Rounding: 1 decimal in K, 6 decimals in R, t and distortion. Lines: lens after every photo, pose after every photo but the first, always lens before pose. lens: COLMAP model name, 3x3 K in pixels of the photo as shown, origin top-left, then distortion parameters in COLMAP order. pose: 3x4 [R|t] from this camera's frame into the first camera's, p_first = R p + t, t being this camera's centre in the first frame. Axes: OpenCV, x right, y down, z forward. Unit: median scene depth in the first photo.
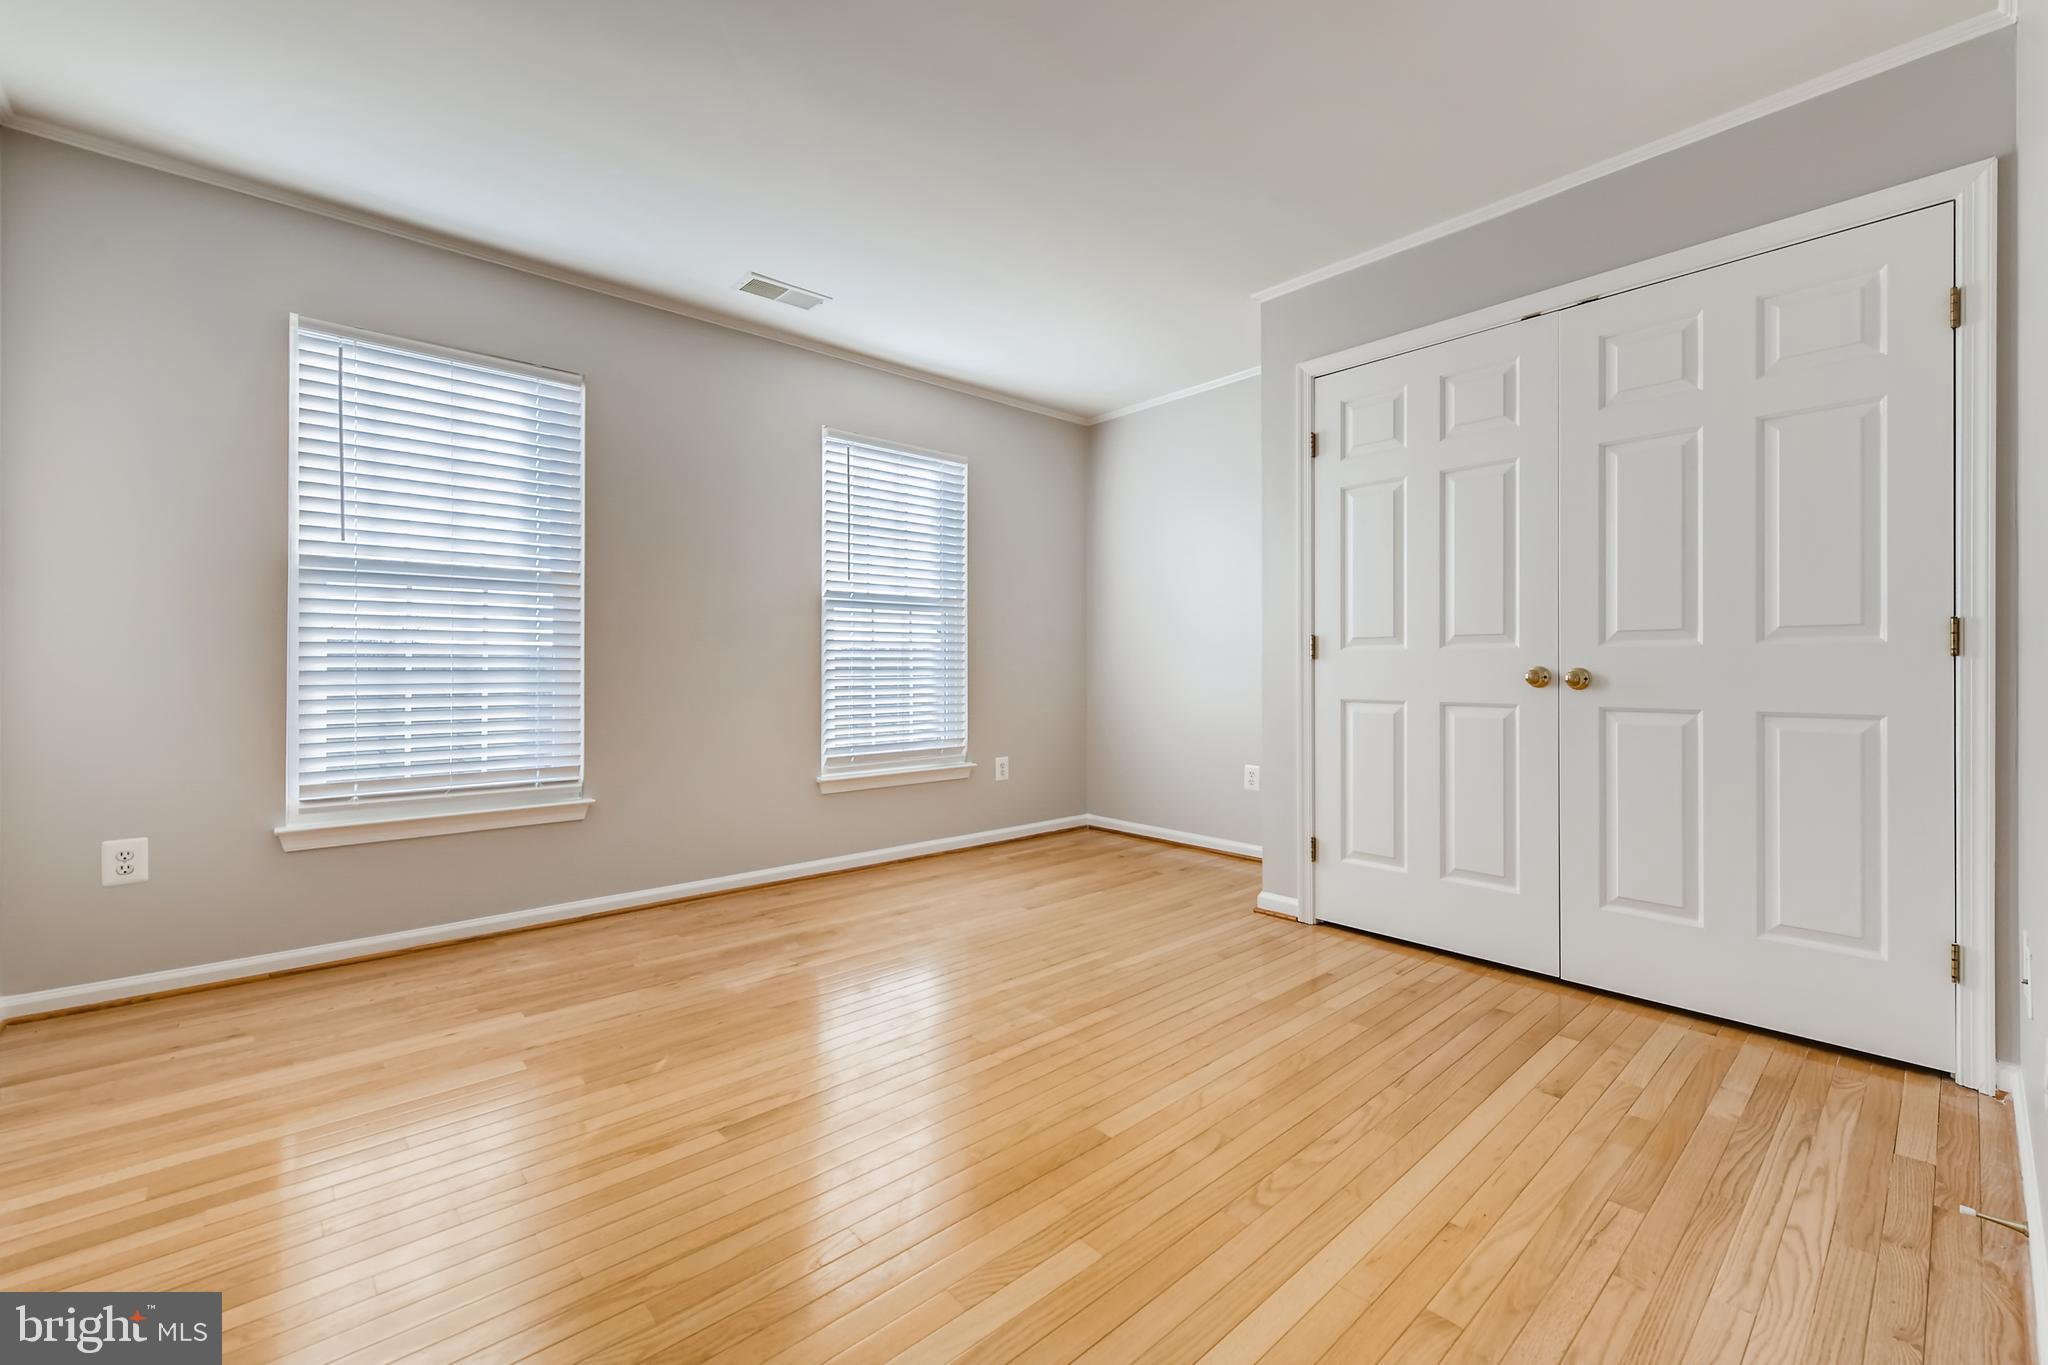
lens RADIAL K [[846.2, 0, 1032.4], [0, 846.2, 664.1], [0, 0, 1]] dist [0.001195, -0.000136]
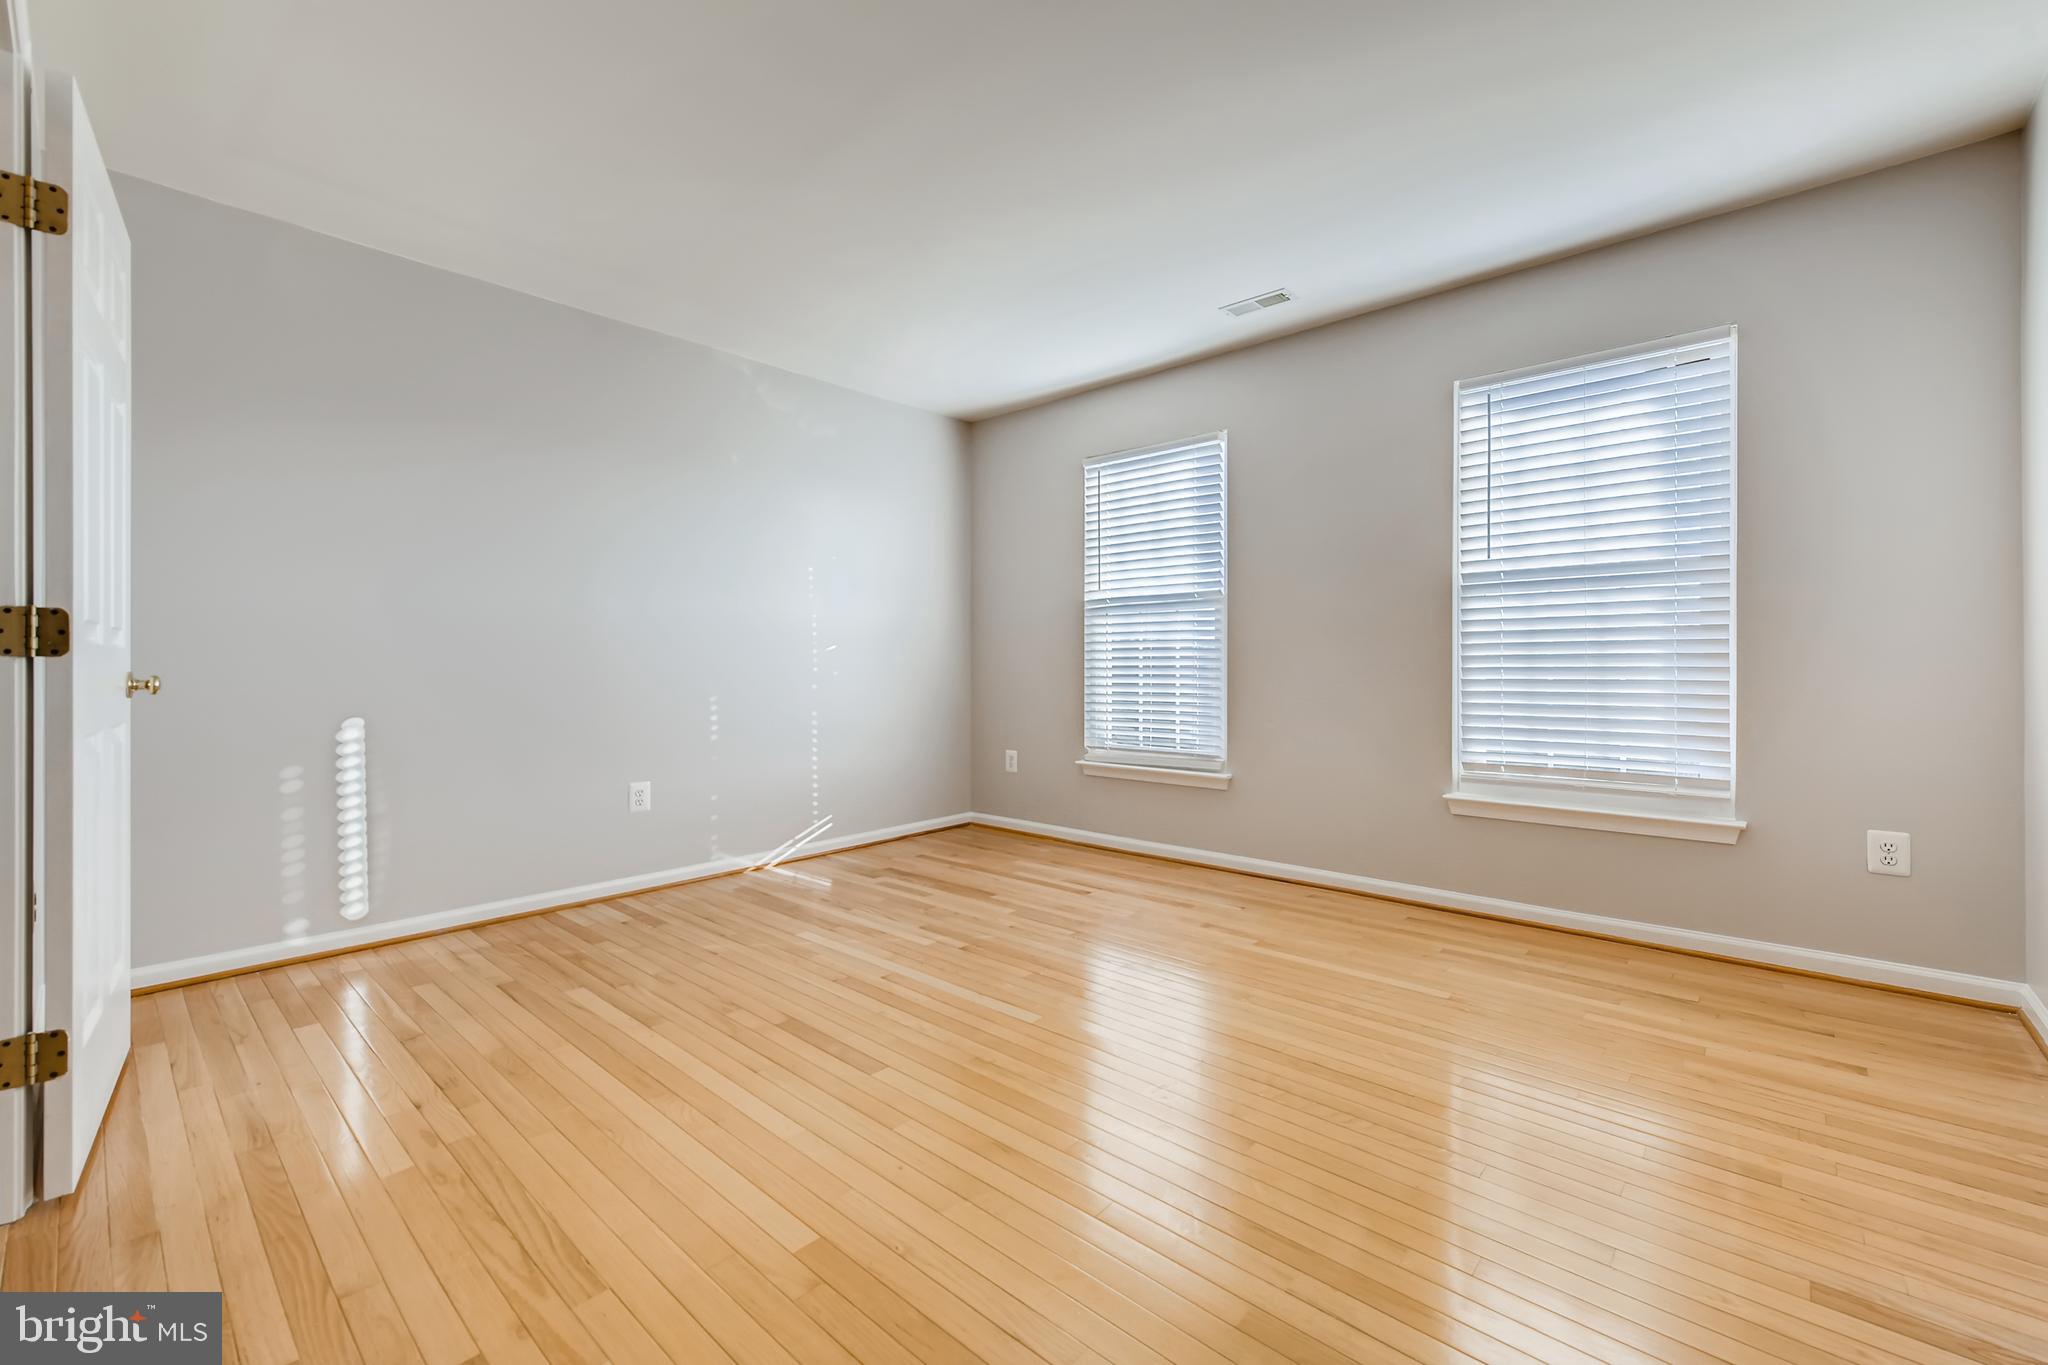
lens RADIAL K [[840.2, 0, 1041.8], [0, 840.2, 666.8], [0, 0, 1]] dist [0.002070, 0.000133]
pose [[0.109650, 0.001479, -0.993969, 0.665569], [0.004218, 0.999989, 0.001953, 0.002116], [0.993961, -0.004407, 0.109642, 0.603017]]
